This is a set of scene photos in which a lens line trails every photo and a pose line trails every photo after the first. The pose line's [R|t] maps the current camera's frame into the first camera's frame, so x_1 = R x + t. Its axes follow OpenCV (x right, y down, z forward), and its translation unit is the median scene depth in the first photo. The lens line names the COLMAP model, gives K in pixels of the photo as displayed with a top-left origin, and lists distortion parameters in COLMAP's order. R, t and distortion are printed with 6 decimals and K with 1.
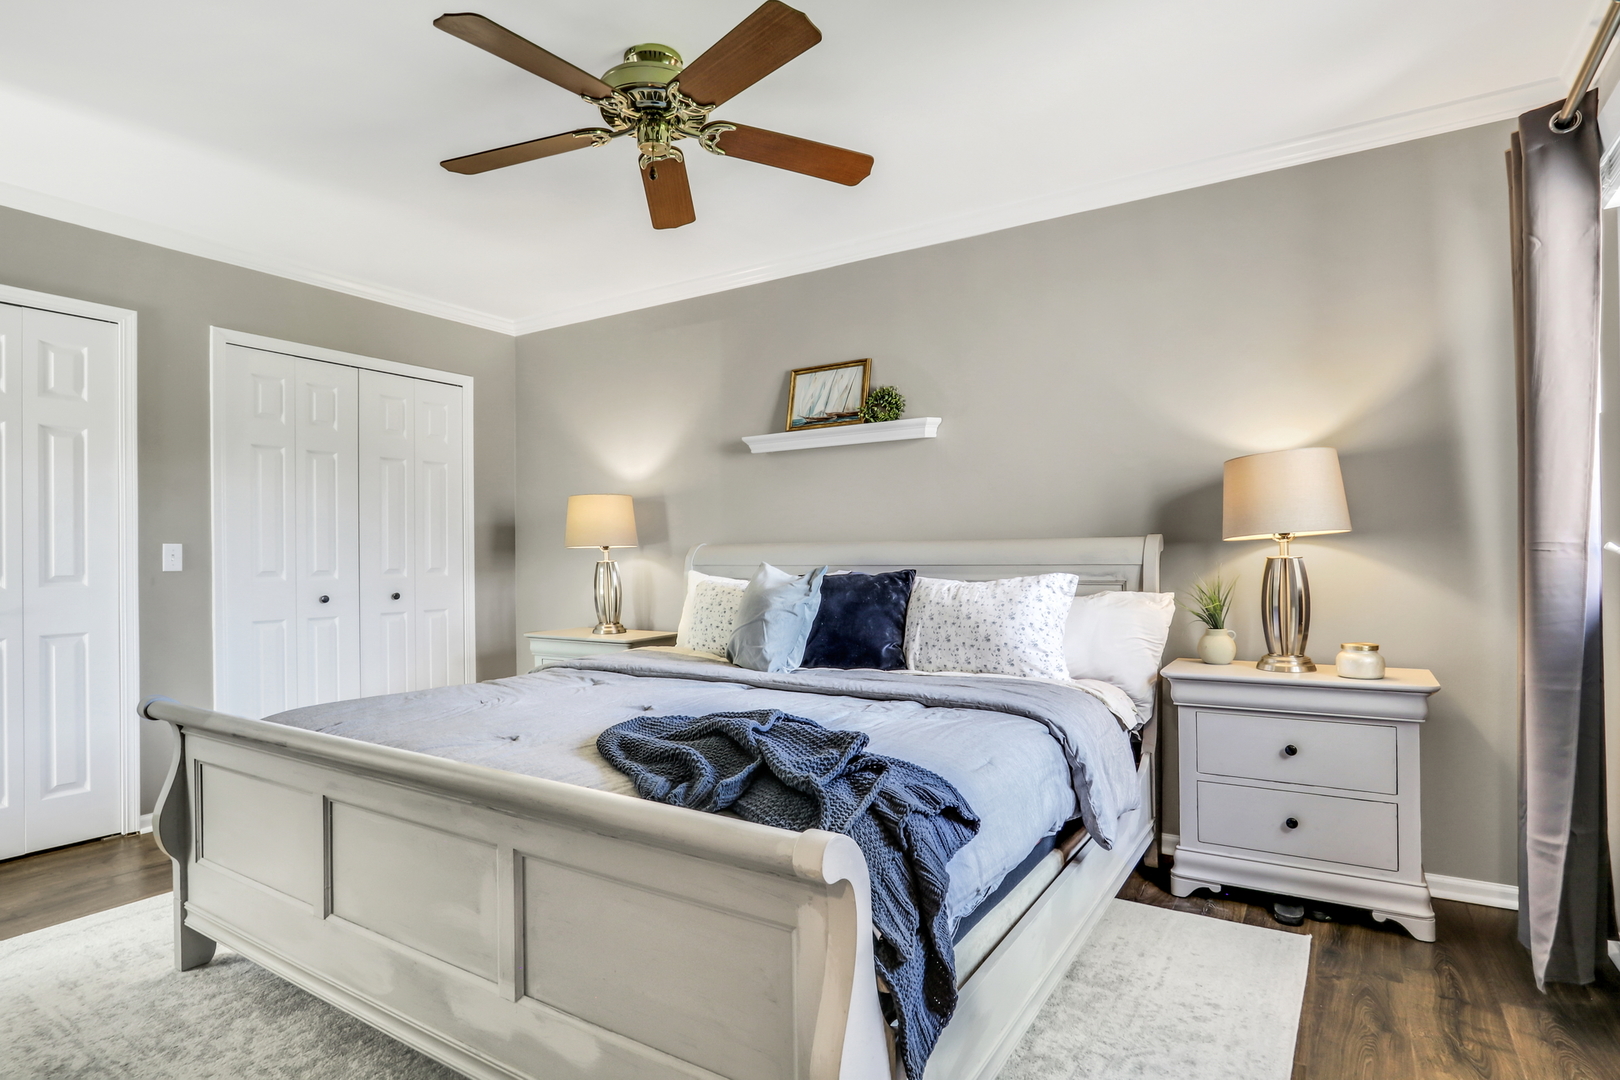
lens RADIAL K [[845.5, 0, 804.6], [0, 845.5, 546.1], [0, 0, 1]] dist [-0.017047, -0.001094]
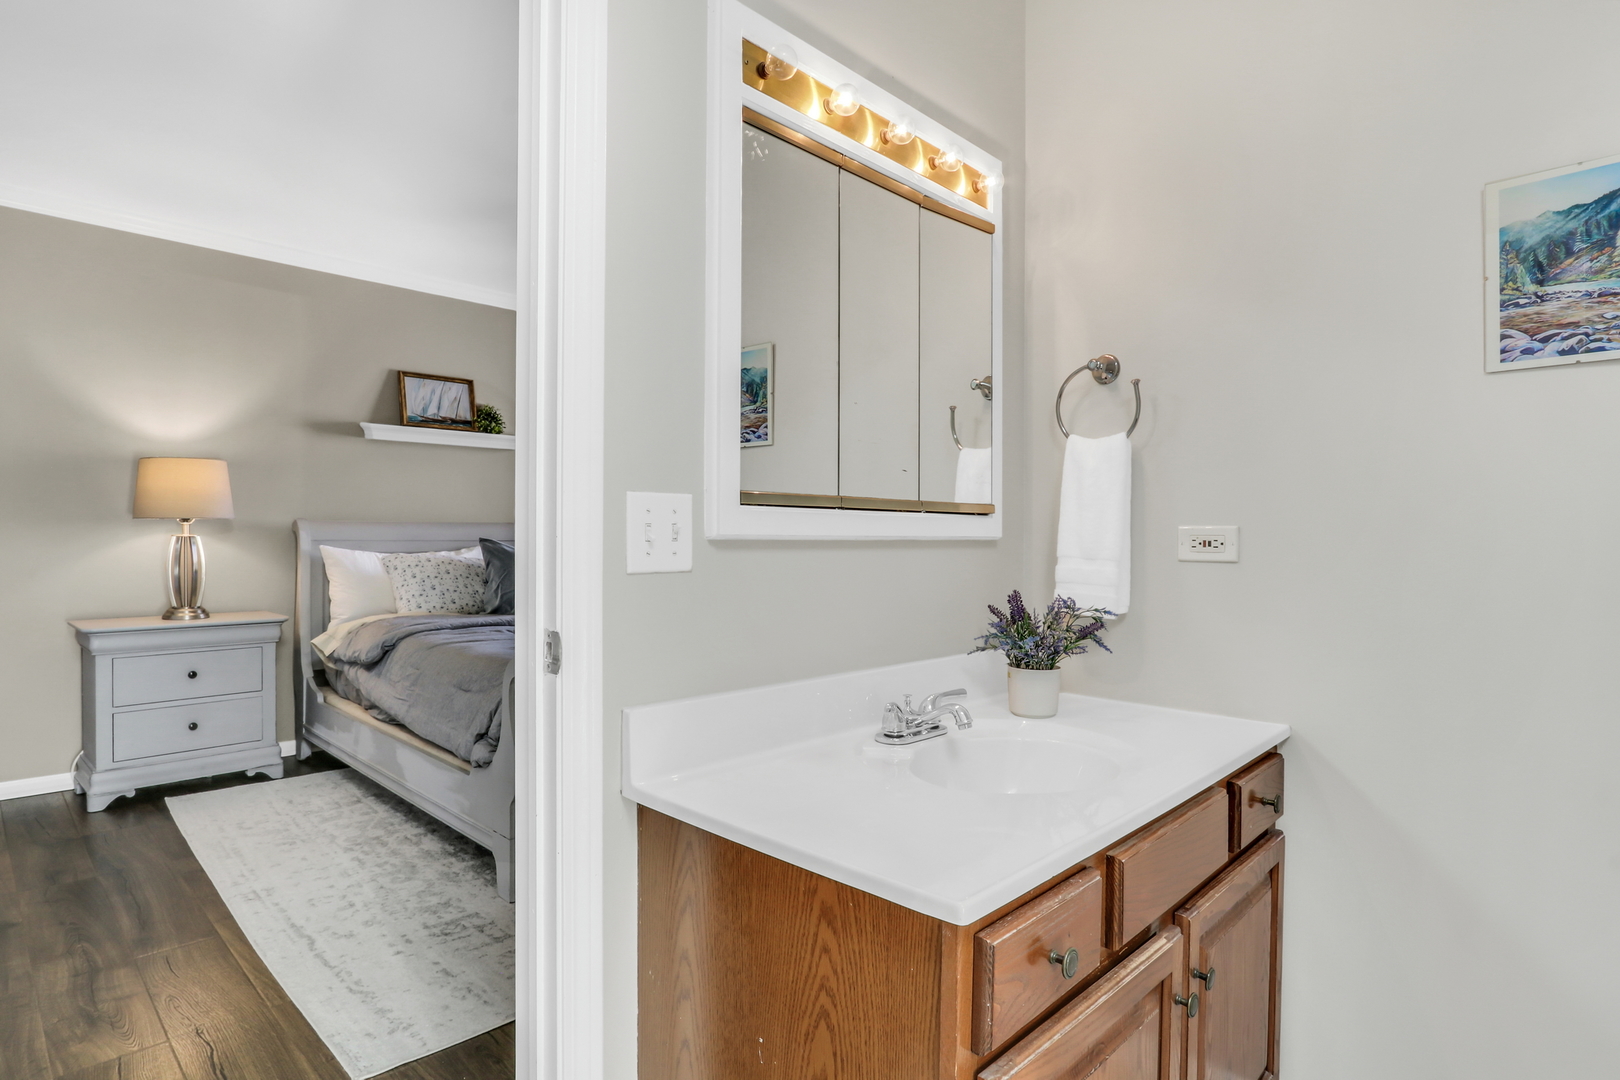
lens RADIAL K [[845.5, 0, 803.3], [0, 845.5, 540.1], [0, 0, 1]] dist [-0.017047, -0.001094]
pose [[0.189246, -0.003995, 0.981922, -1.069617], [-0.030988, 0.999469, 0.010039, -0.005552], [-0.981441, -0.032328, 0.189021, 0.241812]]
